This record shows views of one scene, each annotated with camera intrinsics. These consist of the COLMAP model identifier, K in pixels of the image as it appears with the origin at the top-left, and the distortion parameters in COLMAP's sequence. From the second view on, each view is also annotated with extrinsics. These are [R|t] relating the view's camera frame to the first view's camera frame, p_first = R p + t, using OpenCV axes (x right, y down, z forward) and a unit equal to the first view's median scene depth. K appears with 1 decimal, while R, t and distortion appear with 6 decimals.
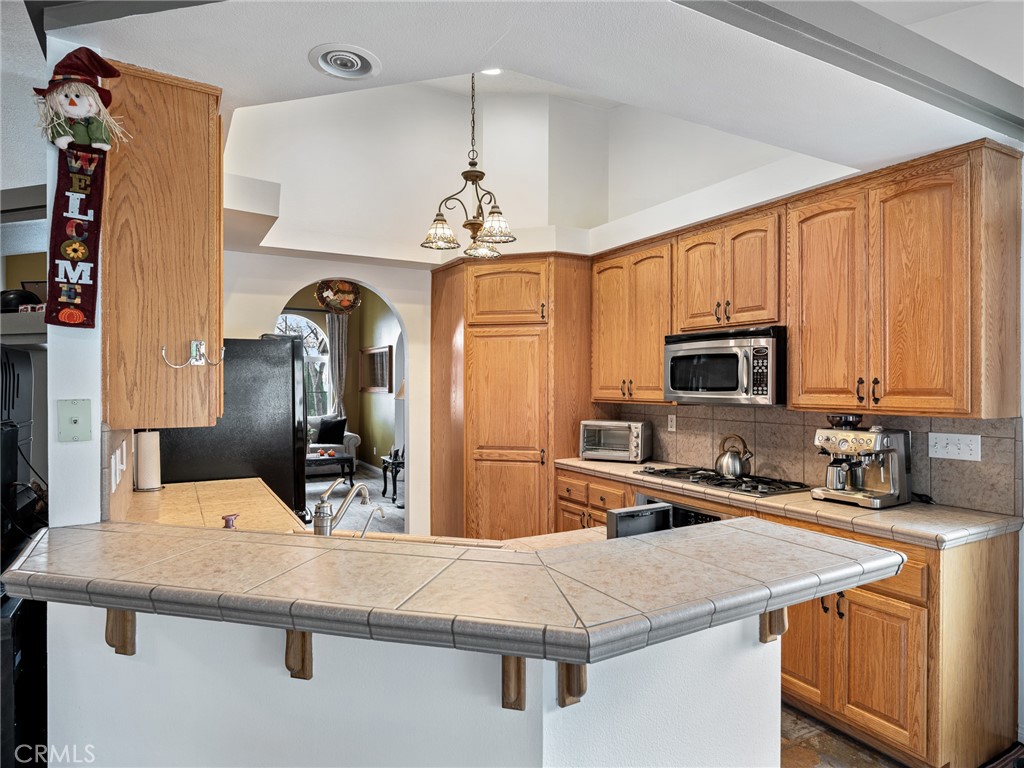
lens RADIAL K [[614.1, 0, 512.0], [0, 614.1, 384.0], [0, 0, 1]] dist [-0.002483, -0.001572]
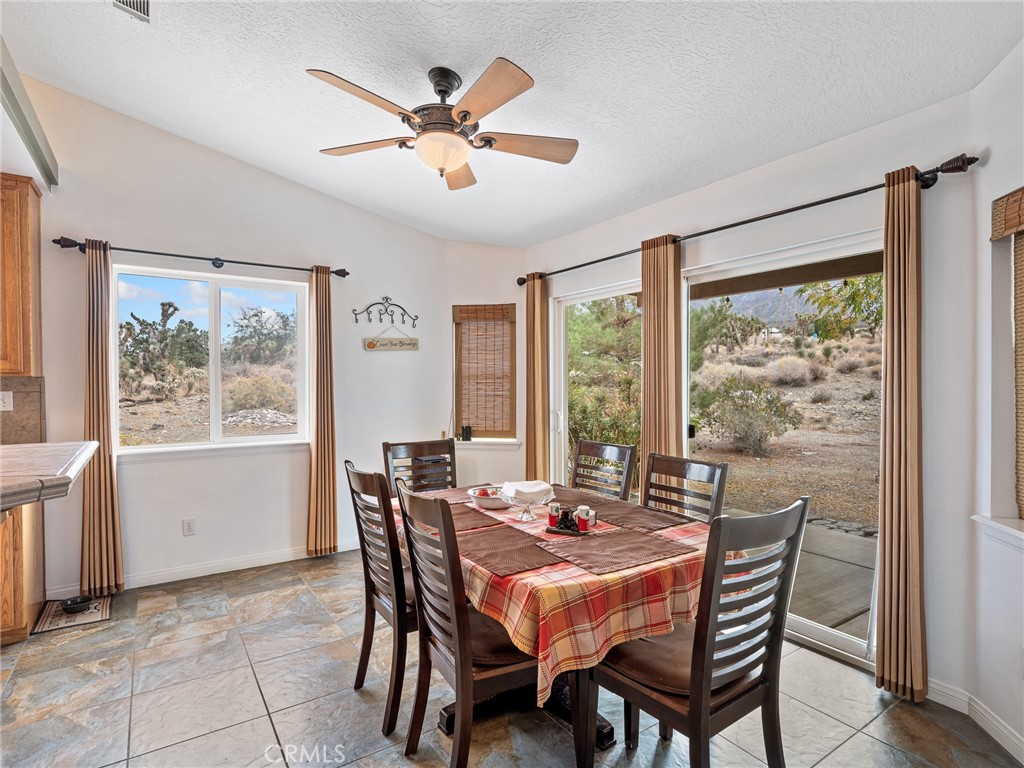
lens RADIAL K [[537.1, 0, 512.0], [0, 537.1, 384.0], [0, 0, 1]] dist [0.002702, 0.000972]
pose [[-0.076064, -0.008602, 0.997066, -0.419856], [0.003003, 0.999956, 0.008856, 0.050717], [-0.997098, 0.003668, -0.076035, -0.005519]]
